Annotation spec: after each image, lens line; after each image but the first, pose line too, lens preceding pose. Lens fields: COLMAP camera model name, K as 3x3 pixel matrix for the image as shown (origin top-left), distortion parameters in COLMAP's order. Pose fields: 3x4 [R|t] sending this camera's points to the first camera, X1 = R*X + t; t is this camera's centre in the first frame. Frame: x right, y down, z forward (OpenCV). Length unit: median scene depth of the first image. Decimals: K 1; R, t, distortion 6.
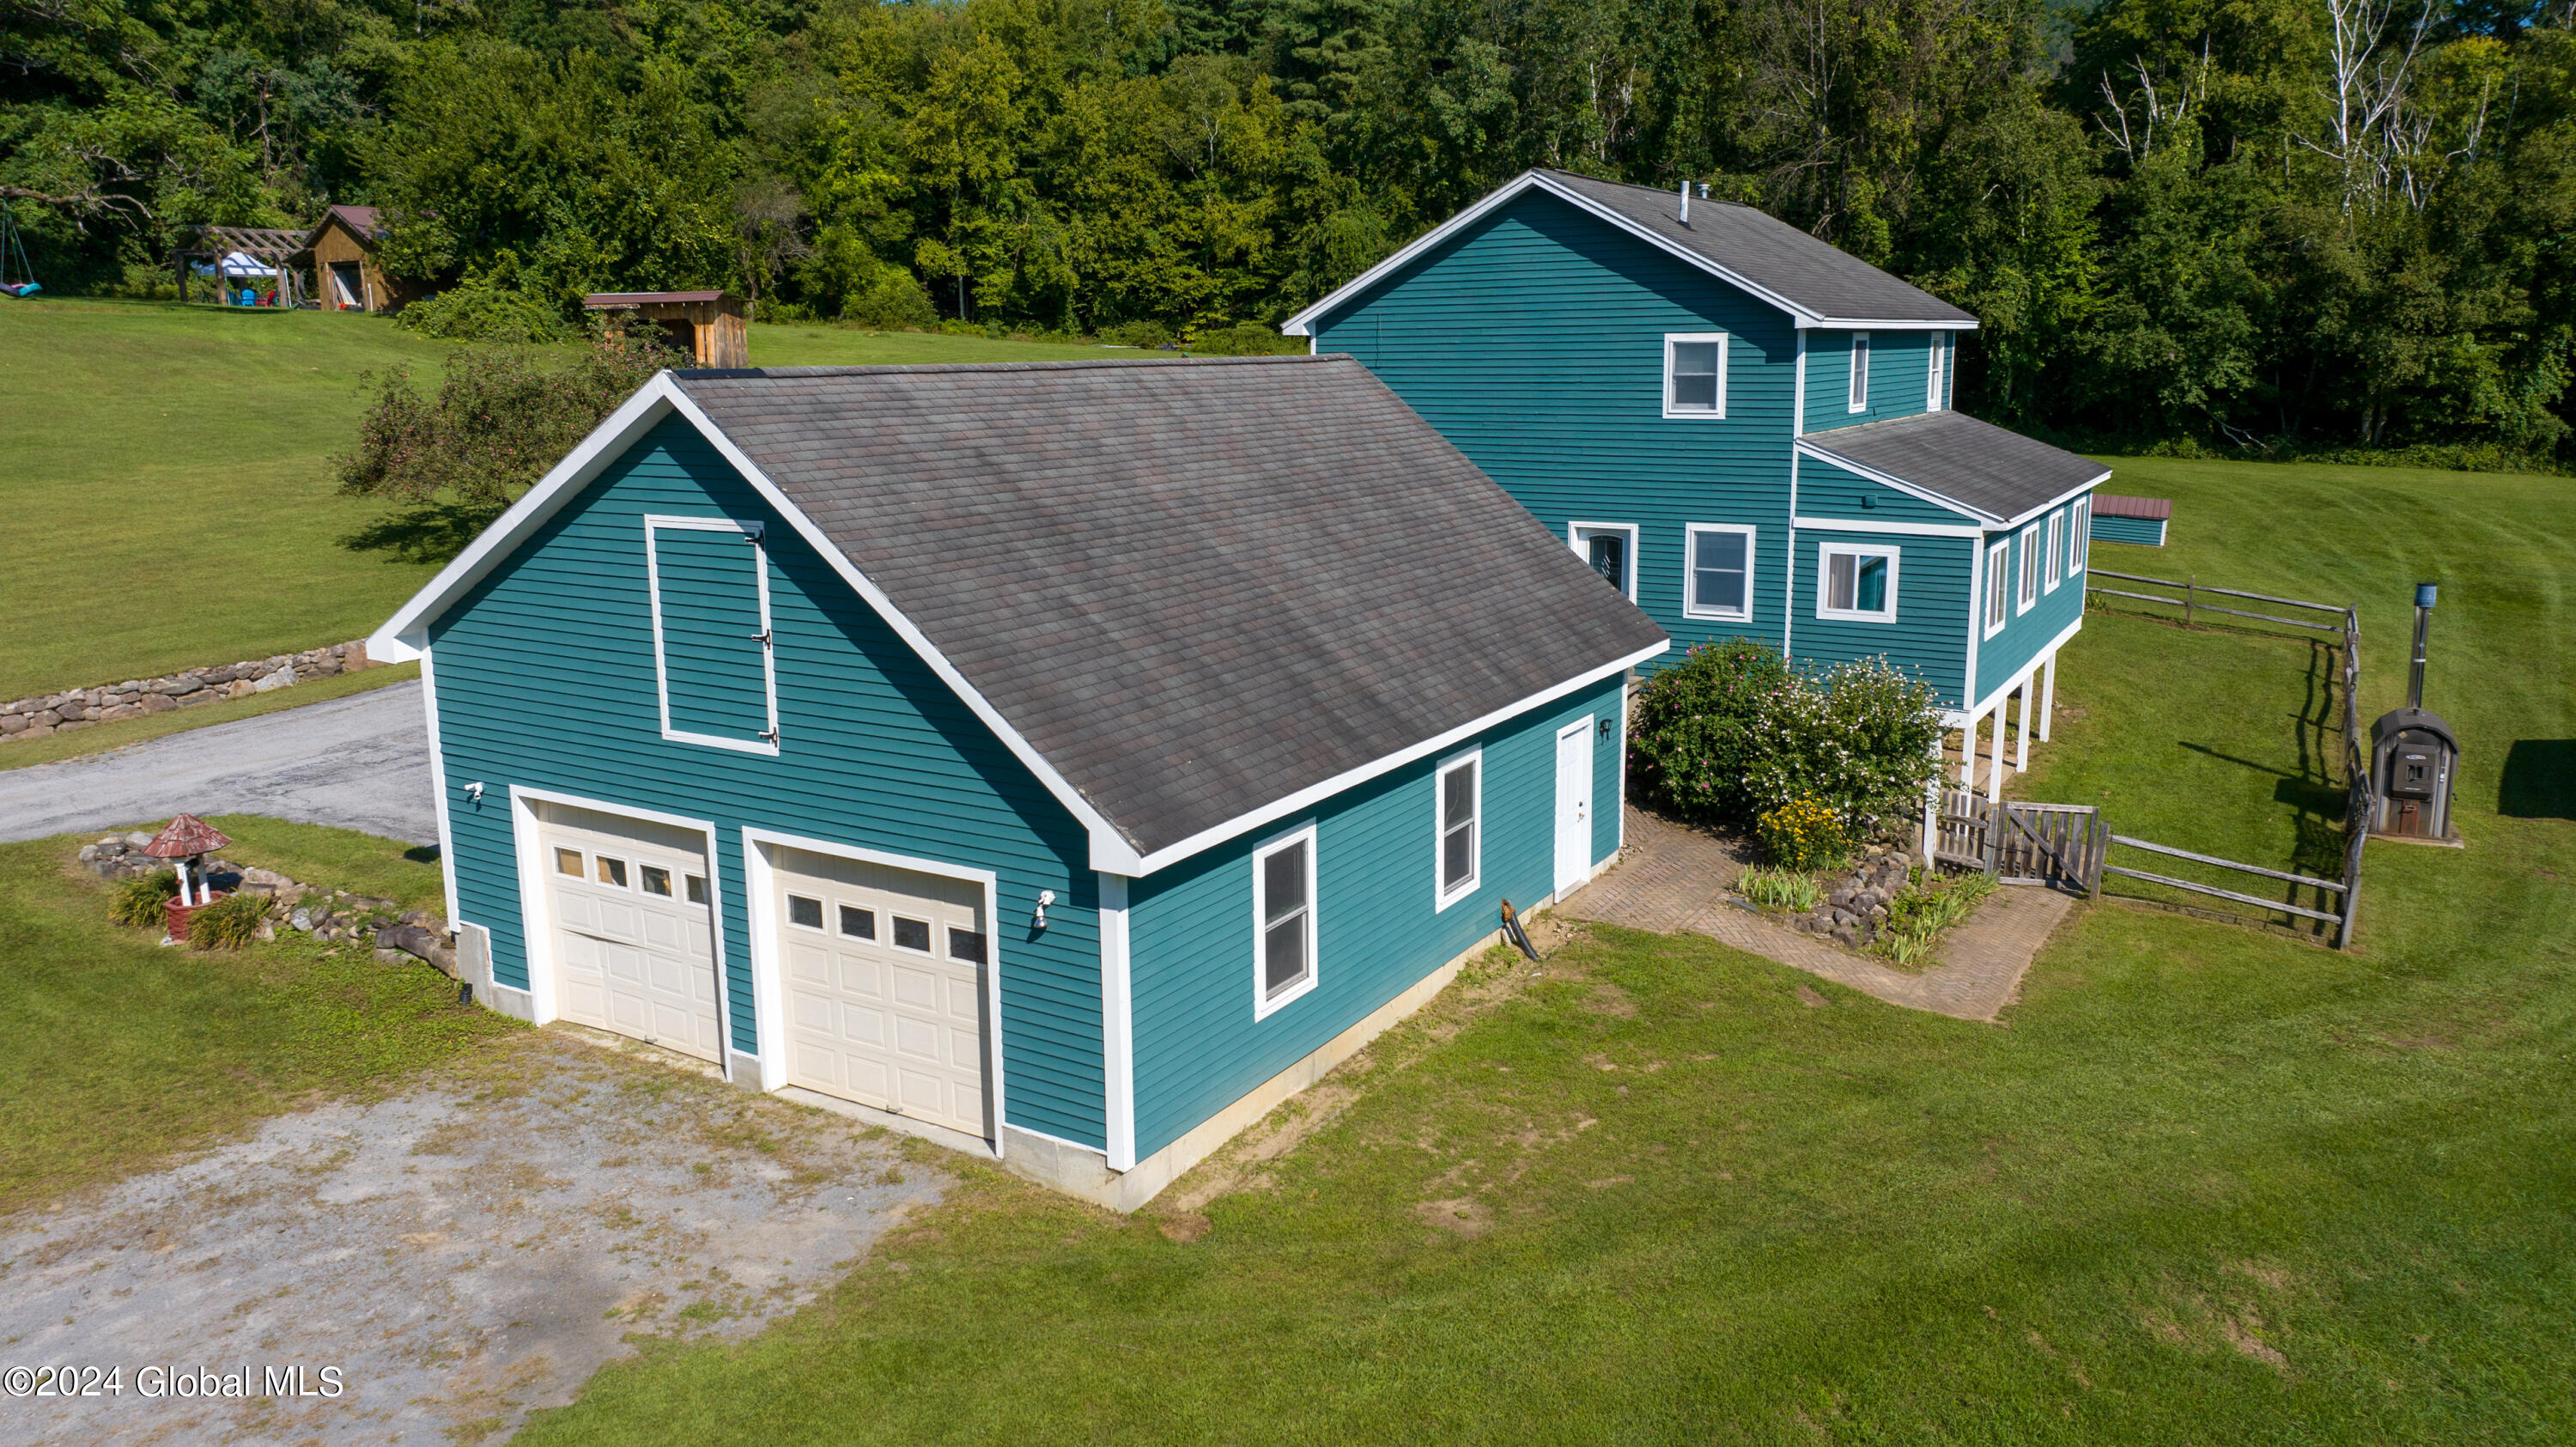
lens RADIAL K [[1812.3, 0, 1293.0], [0, 1812.3, 714.9], [0, 0, 1]] dist [-0.020318, -0.000521]
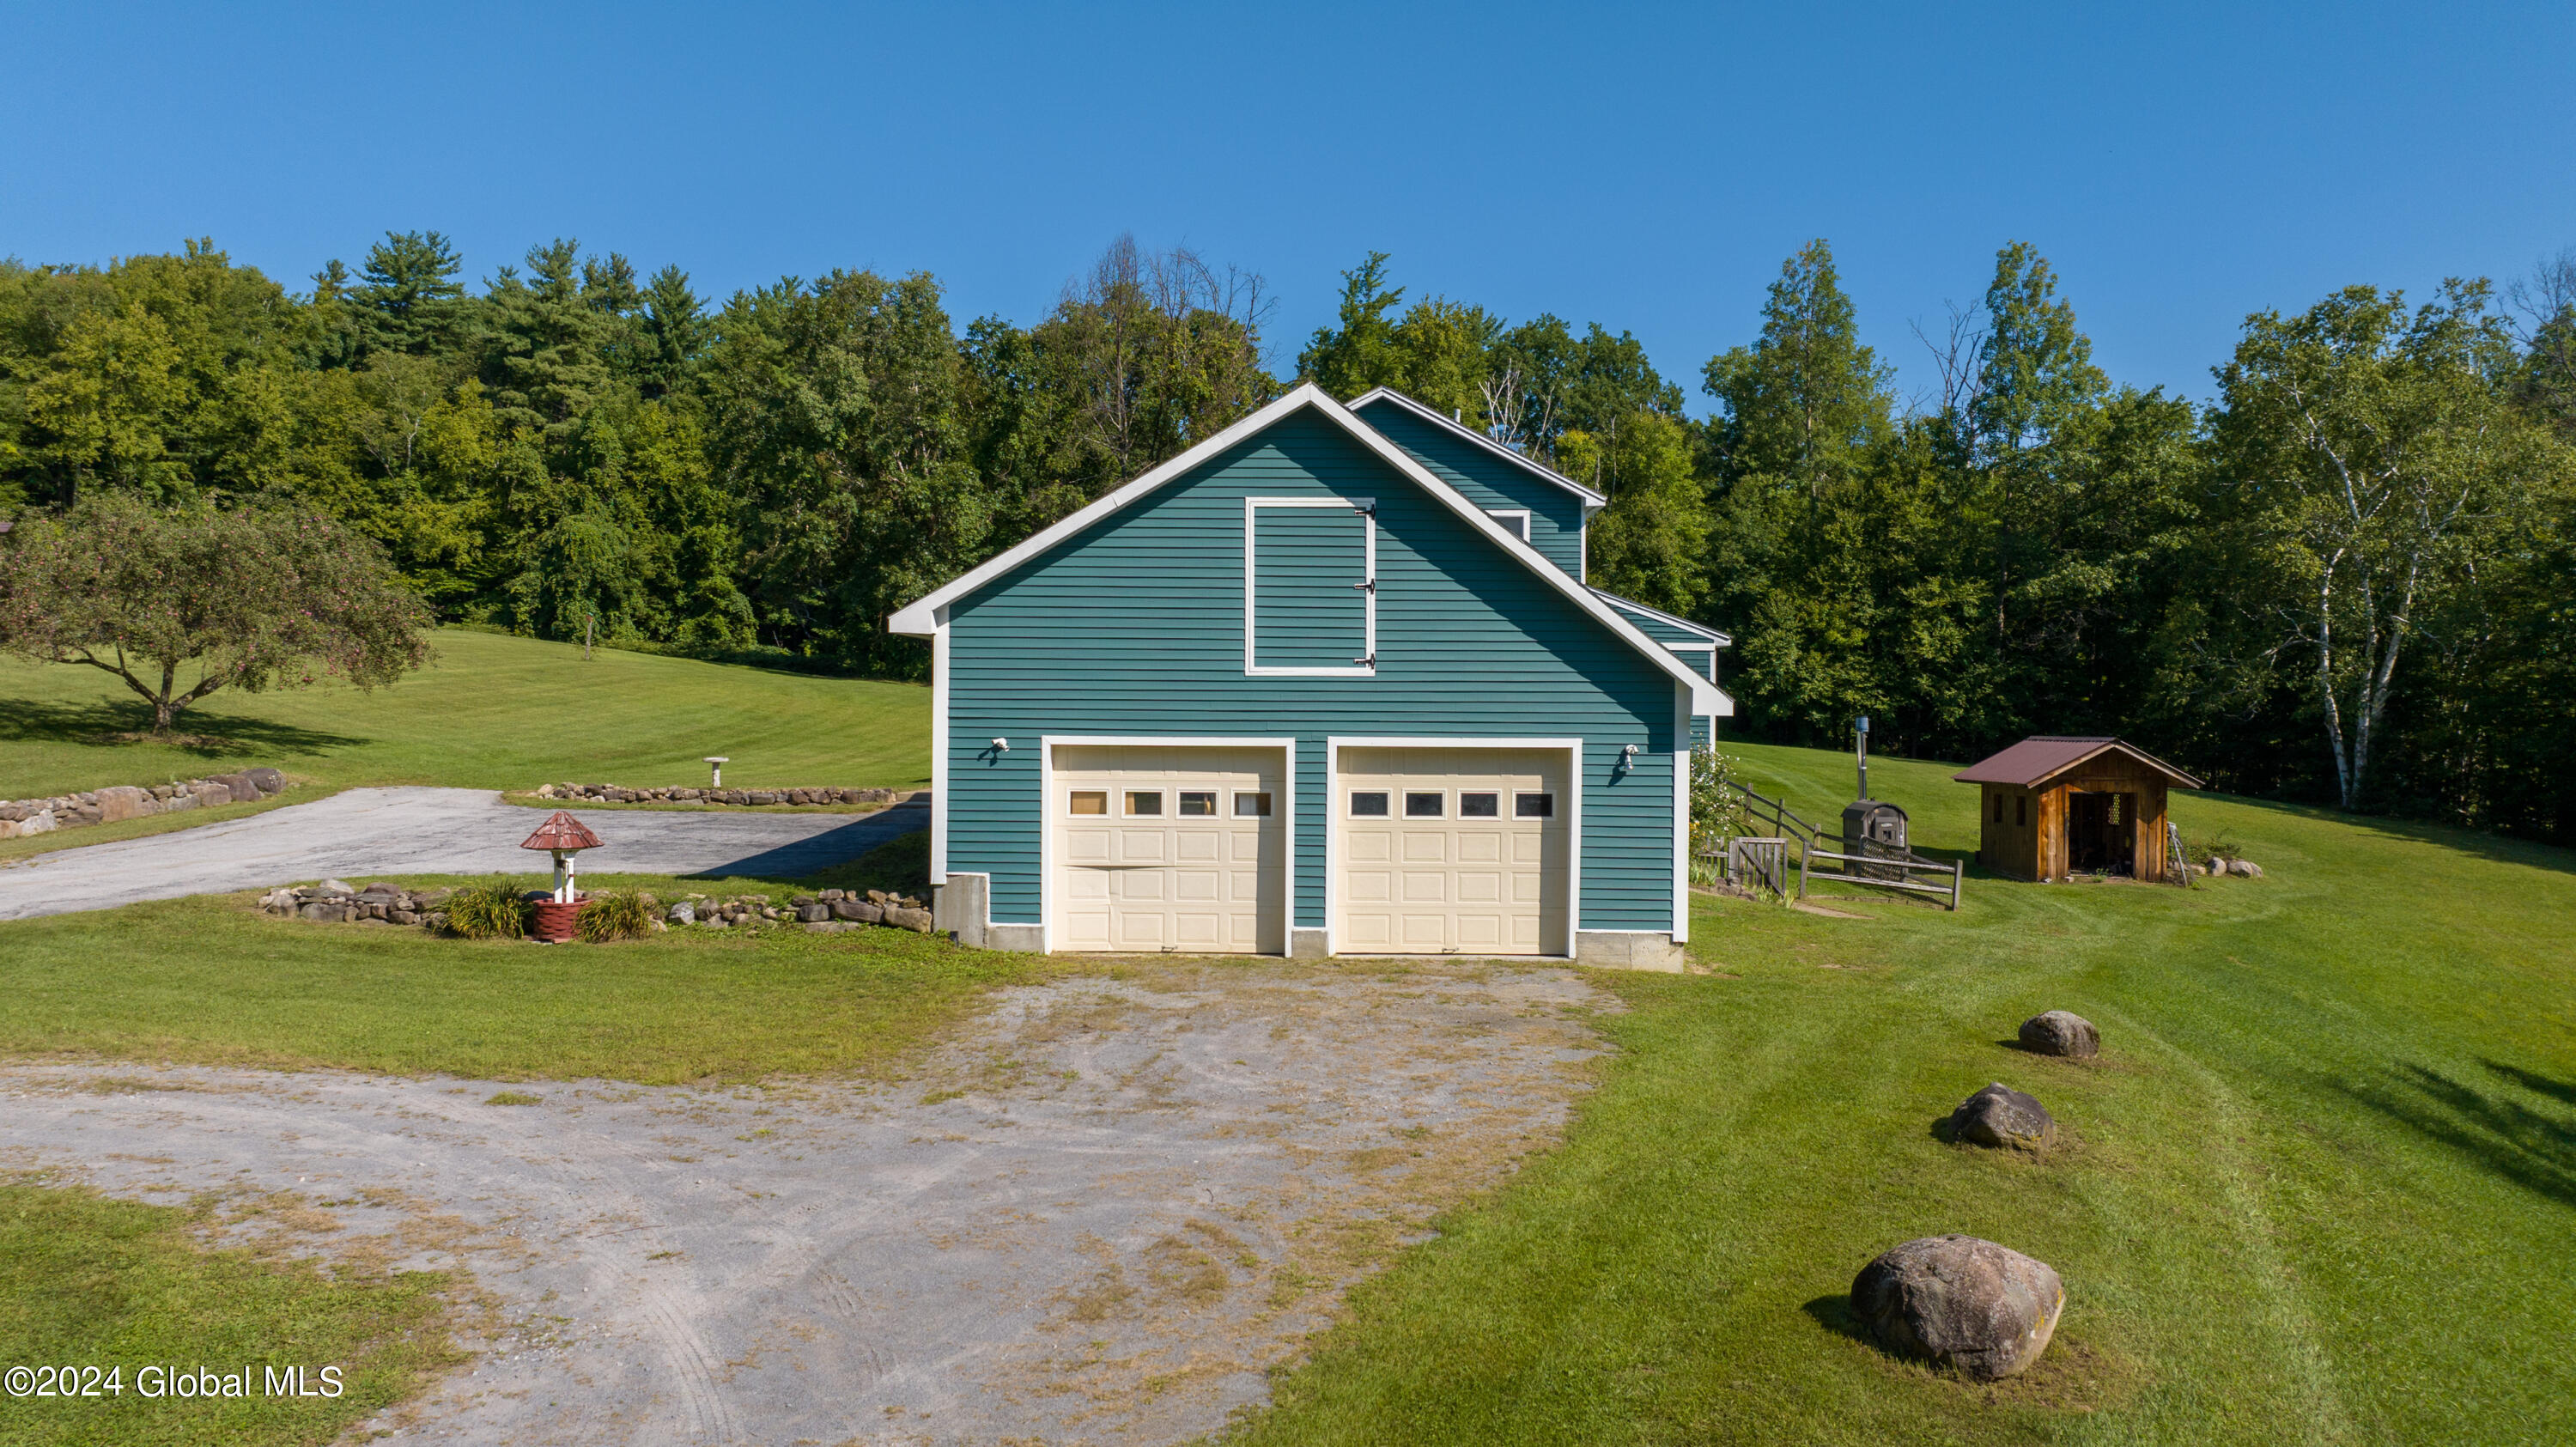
lens RADIAL K [[1820.1, 0, 1288.0], [0, 1820.1, 723.5], [0, 0, 1]] dist [-0.051724, 0.052179]
pose [[0.864650, 0.012591, 0.502218, -0.123924], [0.085256, 0.981508, -0.171390, 0.034401], [-0.495088, 0.191009, 0.847587, -0.010669]]
